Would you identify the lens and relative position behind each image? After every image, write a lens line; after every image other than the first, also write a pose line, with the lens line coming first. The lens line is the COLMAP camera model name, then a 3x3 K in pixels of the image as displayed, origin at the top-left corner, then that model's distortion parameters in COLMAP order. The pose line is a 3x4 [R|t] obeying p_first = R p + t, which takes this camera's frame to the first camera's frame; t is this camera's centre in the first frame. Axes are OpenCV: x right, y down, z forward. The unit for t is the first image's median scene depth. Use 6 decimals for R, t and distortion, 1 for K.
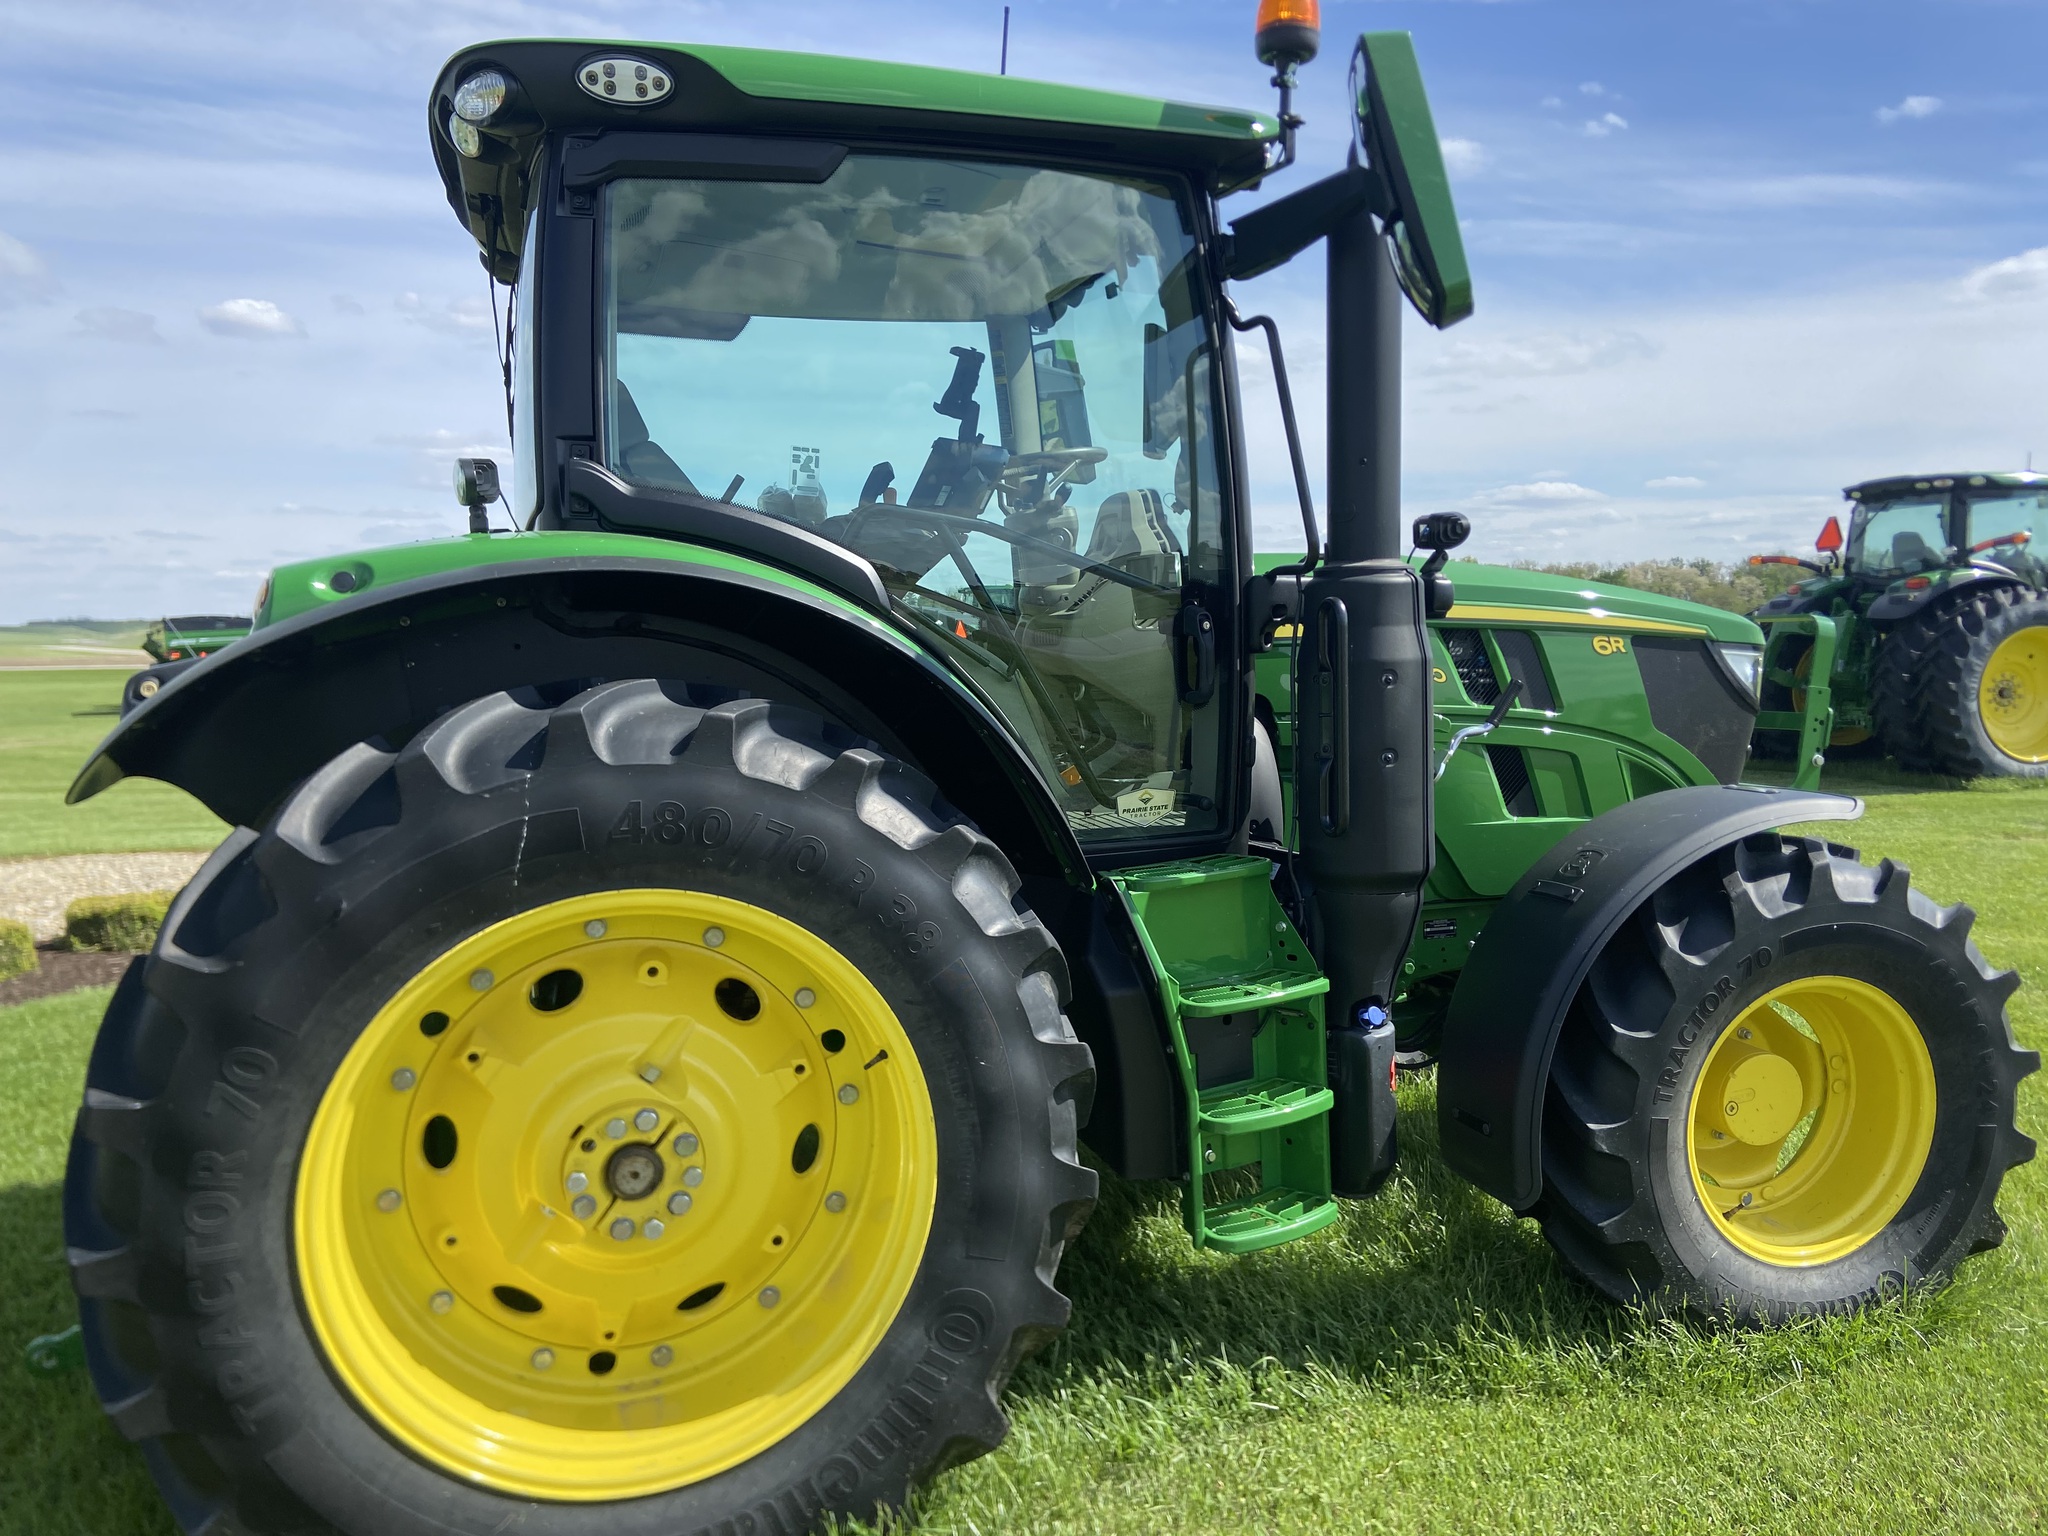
lens RADIAL K [[1528.6, 0, 1024.2], [0, 1528.6, 765.2], [0, 0, 1]] dist [0.112505, -0.140291]
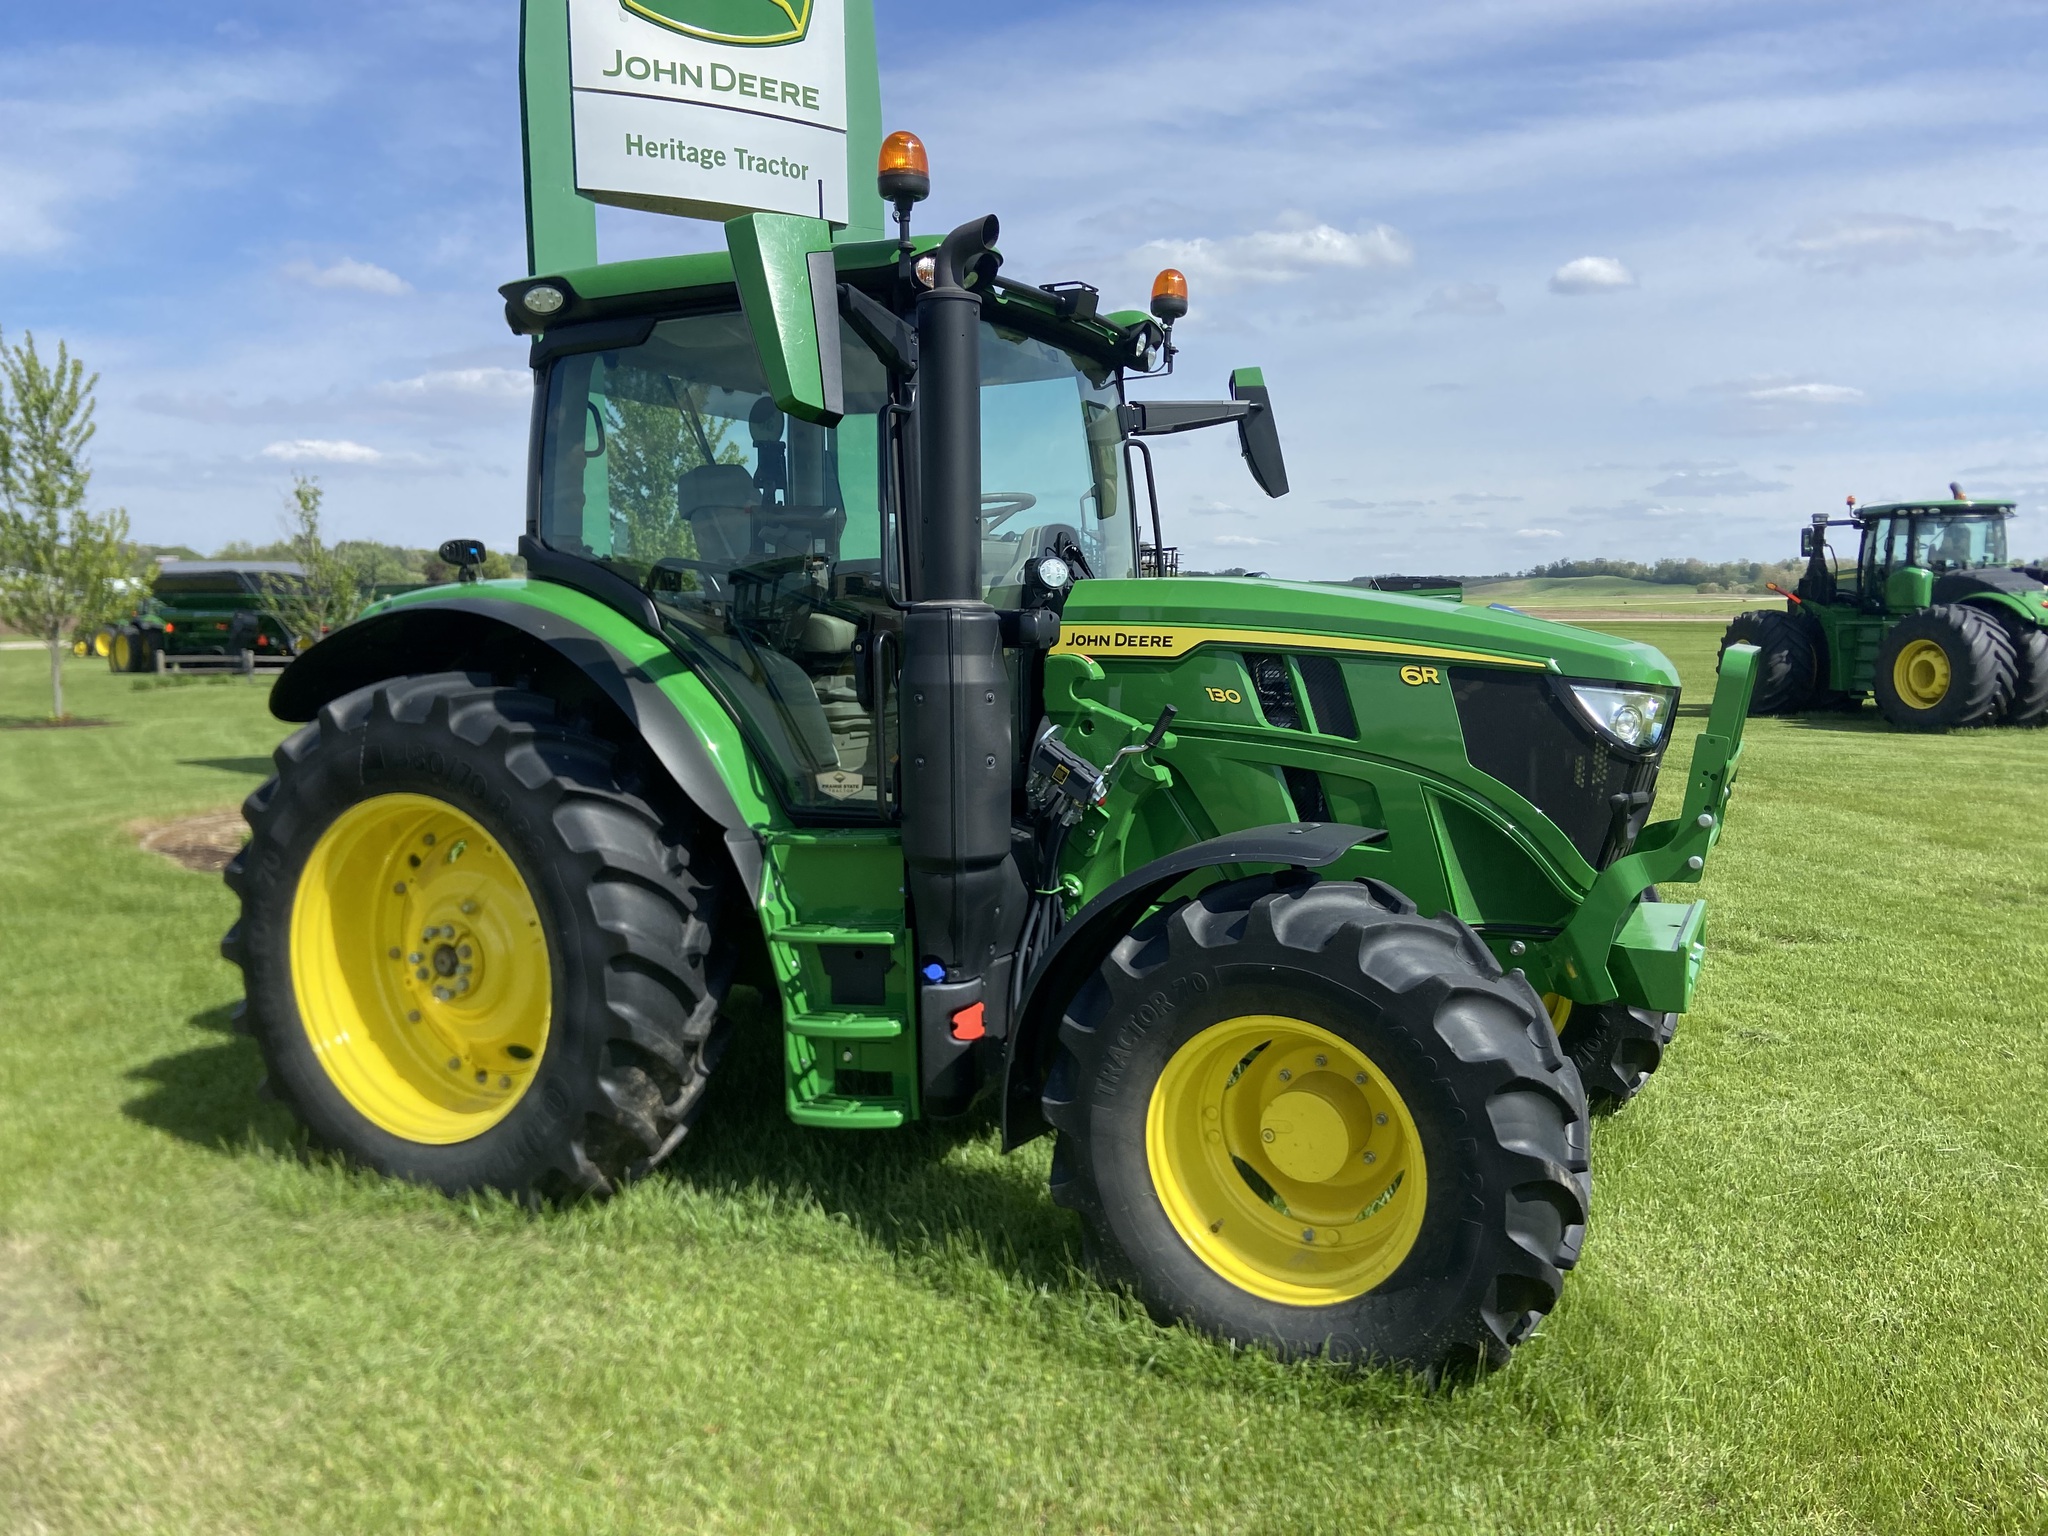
lens RADIAL K [[1617.4, 0, 1003.1], [0, 1617.4, 766.1], [0, 0, 1]] dist [0.032046, -0.001541]
pose [[0.700480, 0.086252, -0.708440, 0.928612], [-0.069994, 0.996187, 0.052077, -0.056705], [0.710231, 0.013107, 0.703847, 0.111561]]
